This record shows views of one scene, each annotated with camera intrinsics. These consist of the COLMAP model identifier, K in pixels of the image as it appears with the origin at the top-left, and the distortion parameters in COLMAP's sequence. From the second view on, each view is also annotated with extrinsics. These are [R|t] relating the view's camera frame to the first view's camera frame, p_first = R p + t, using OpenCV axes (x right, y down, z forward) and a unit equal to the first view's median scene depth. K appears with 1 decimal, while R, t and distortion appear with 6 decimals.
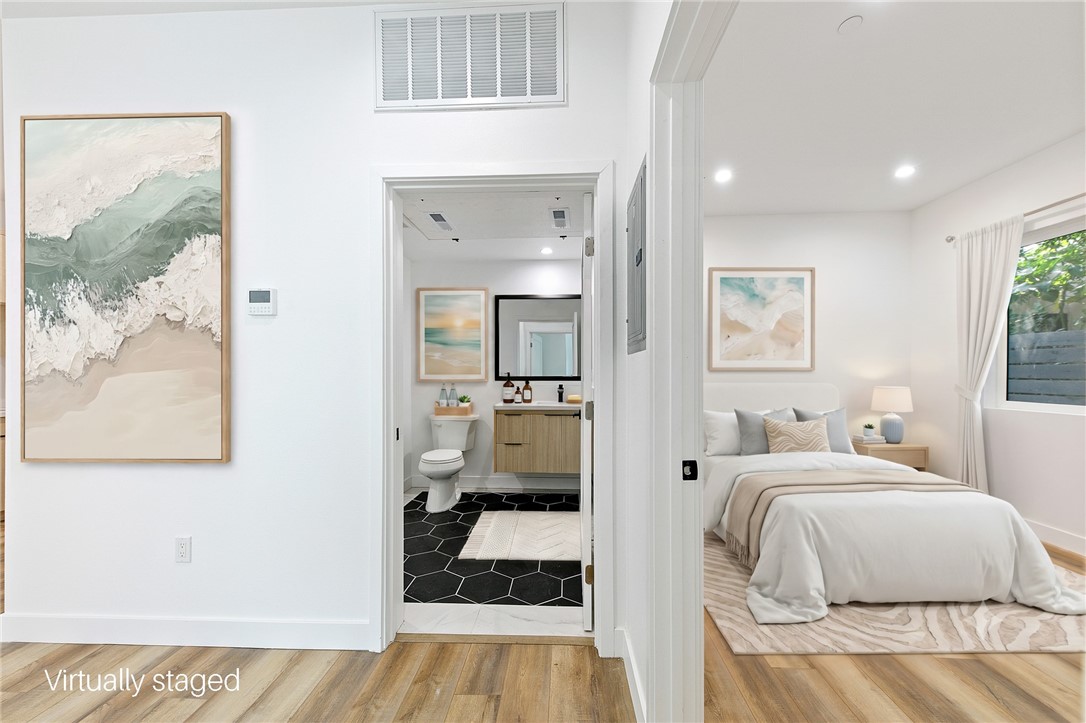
lens RADIAL K [[385.8, 0, 546.1], [0, 385.8, 369.2], [0, 0, 1]] dist [-0.000296, -0.000022]
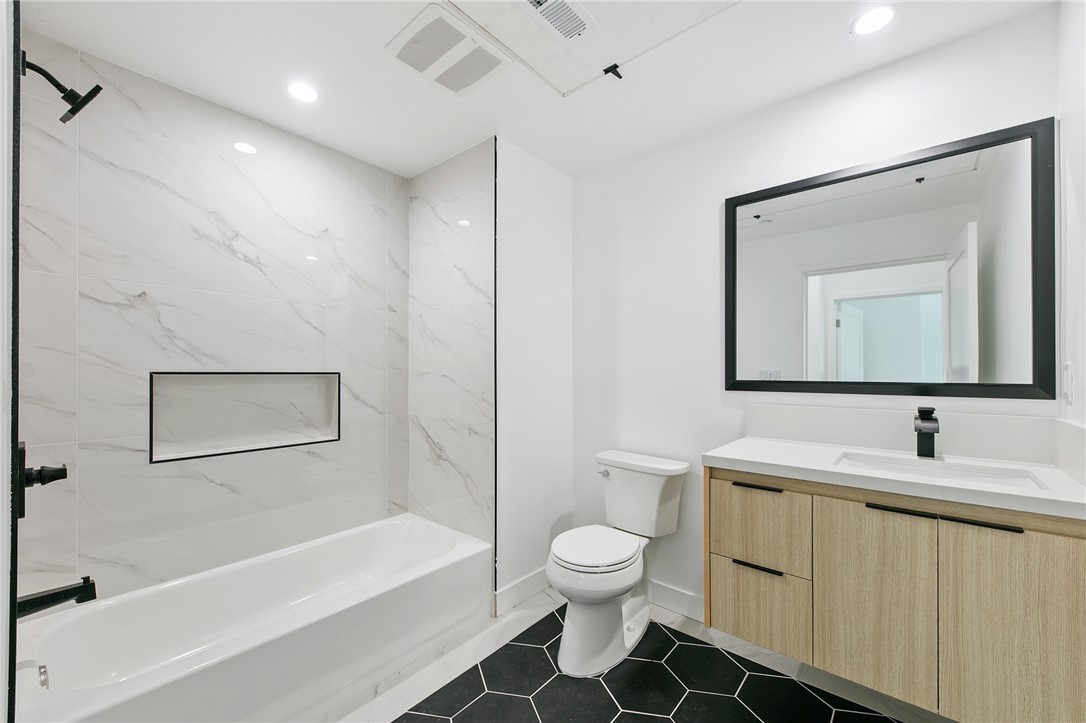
lens RADIAL K [[438.6, 0, 535.7], [0, 438.6, 362.3], [0, 0, 1]] dist [-0.000481, 0.001356]
pose [[0.793475, -0.006652, -0.608567, 0.001460], [-0.000691, 0.999930, -0.011832, 0.005394], [0.608603, 0.009809, 0.793415, 0.499843]]
